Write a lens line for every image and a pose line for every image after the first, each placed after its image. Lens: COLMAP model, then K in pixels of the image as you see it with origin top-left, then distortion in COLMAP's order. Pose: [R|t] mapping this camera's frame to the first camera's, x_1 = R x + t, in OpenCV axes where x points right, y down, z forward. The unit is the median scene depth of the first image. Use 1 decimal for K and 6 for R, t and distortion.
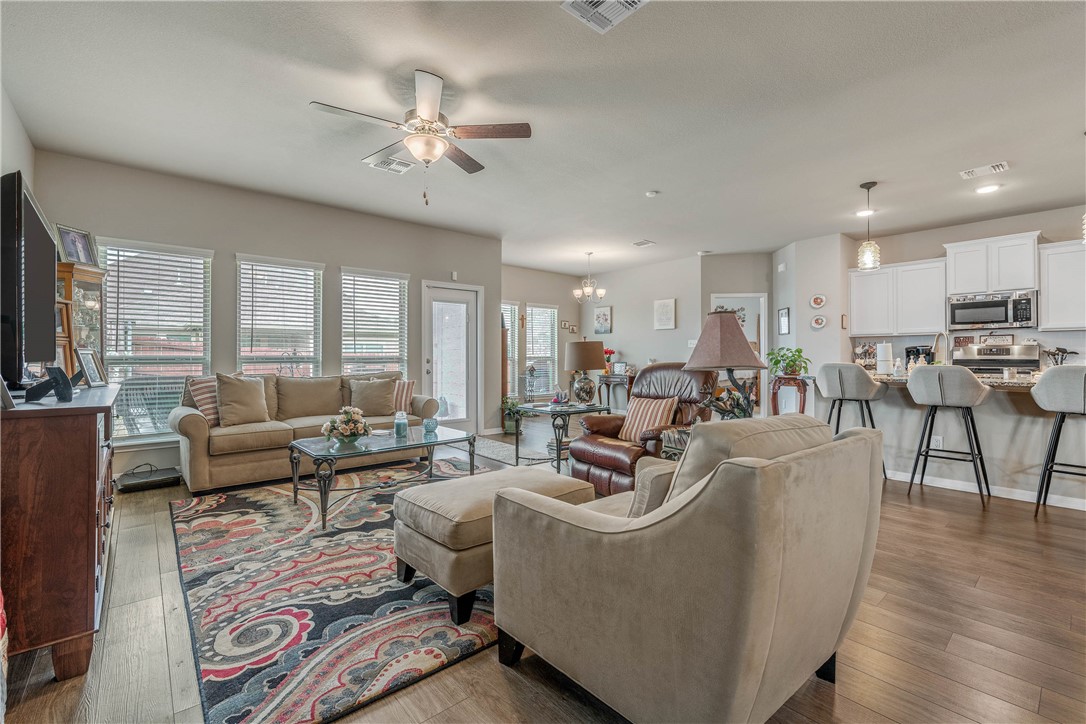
lens RADIAL K [[470.3, 0, 535.3], [0, 470.3, 362.3], [0, 0, 1]] dist [0.007073, -0.003210]
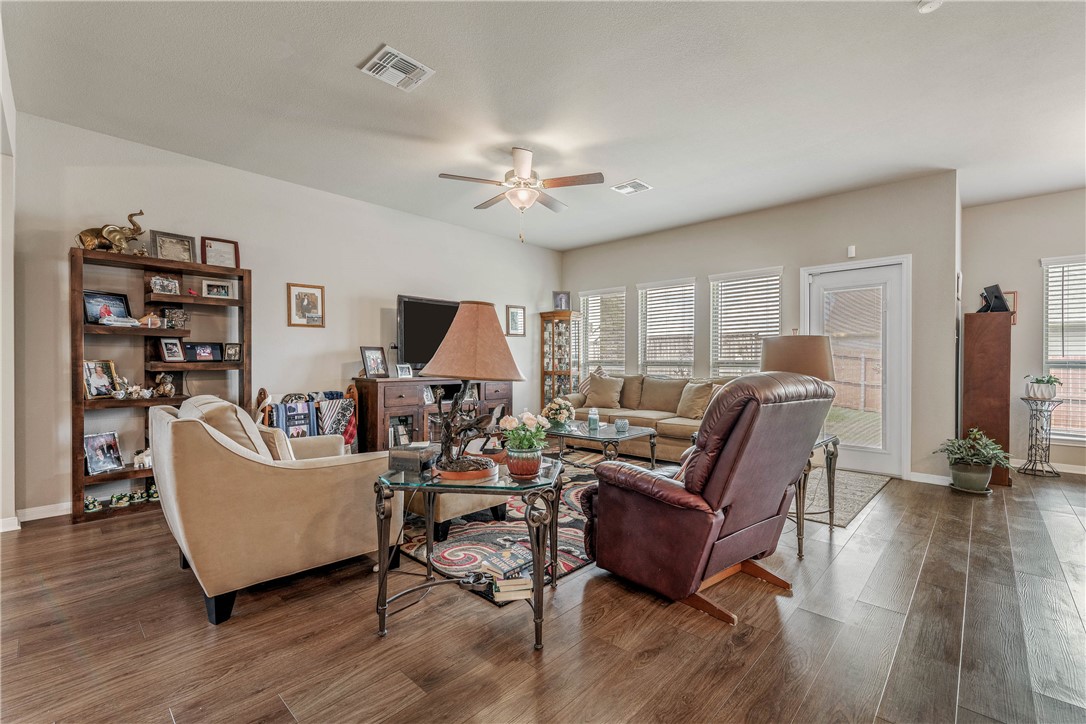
lens RADIAL K [[470.3, 0, 552.1], [0, 470.3, 360.5], [0, 0, 1]] dist [0.007073, -0.003210]
pose [[0.128699, 0.004390, -0.991674, 0.564243], [-0.017909, 0.999837, 0.002102, -0.005446], [0.991522, 0.017489, 0.128757, 0.490624]]
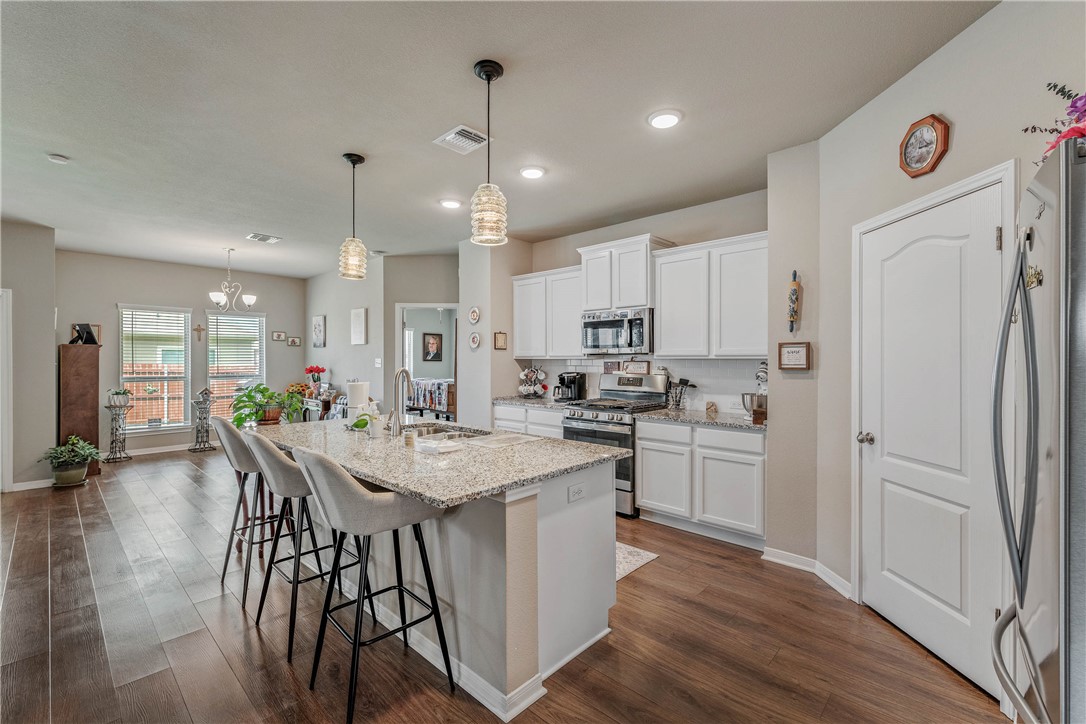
lens RADIAL K [[470.3, 0, 542.3], [0, 470.3, 362.1], [0, 0, 1]] dist [0.007073, -0.003210]
pose [[0.994167, 0.002636, 0.107823, 0.745496], [-0.002031, 0.999982, -0.005716, -0.052088], [-0.107836, 0.005463, 0.994154, 0.207712]]
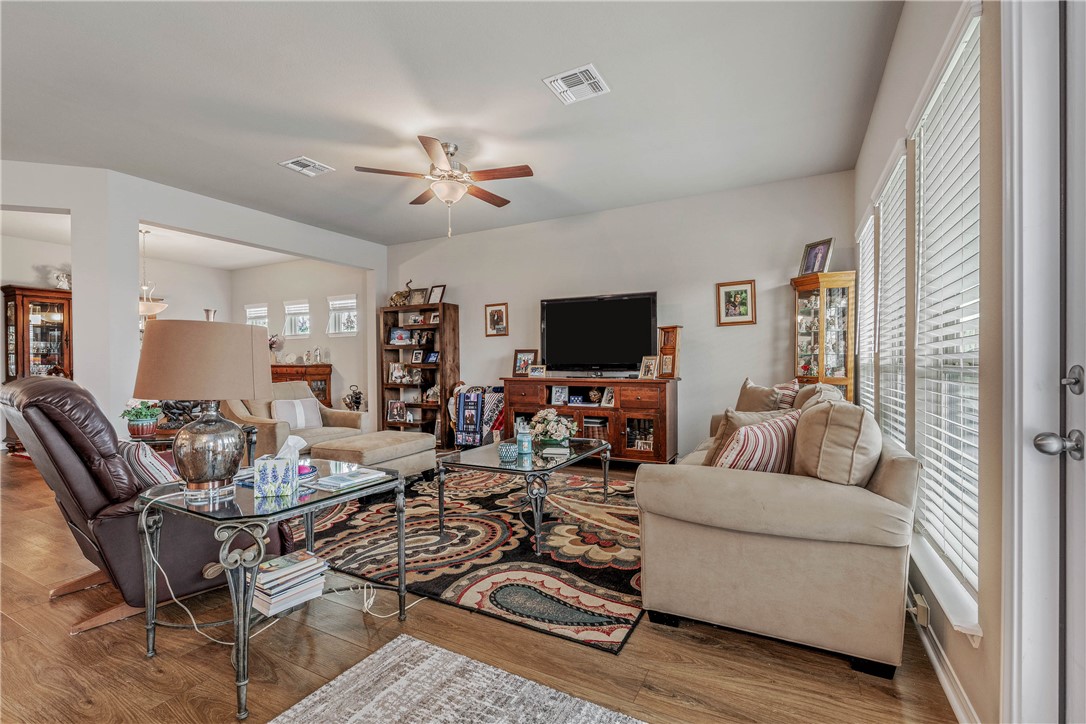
lens RADIAL K [[470.3, 0, 539.0], [0, 470.3, 362.8], [0, 0, 1]] dist [0.007073, -0.003210]
pose [[-0.923267, 0.018237, -0.383726, 0.012610], [0.008636, 0.999605, 0.026728, -0.021808], [0.384062, 0.021363, -0.923060, 1.201674]]
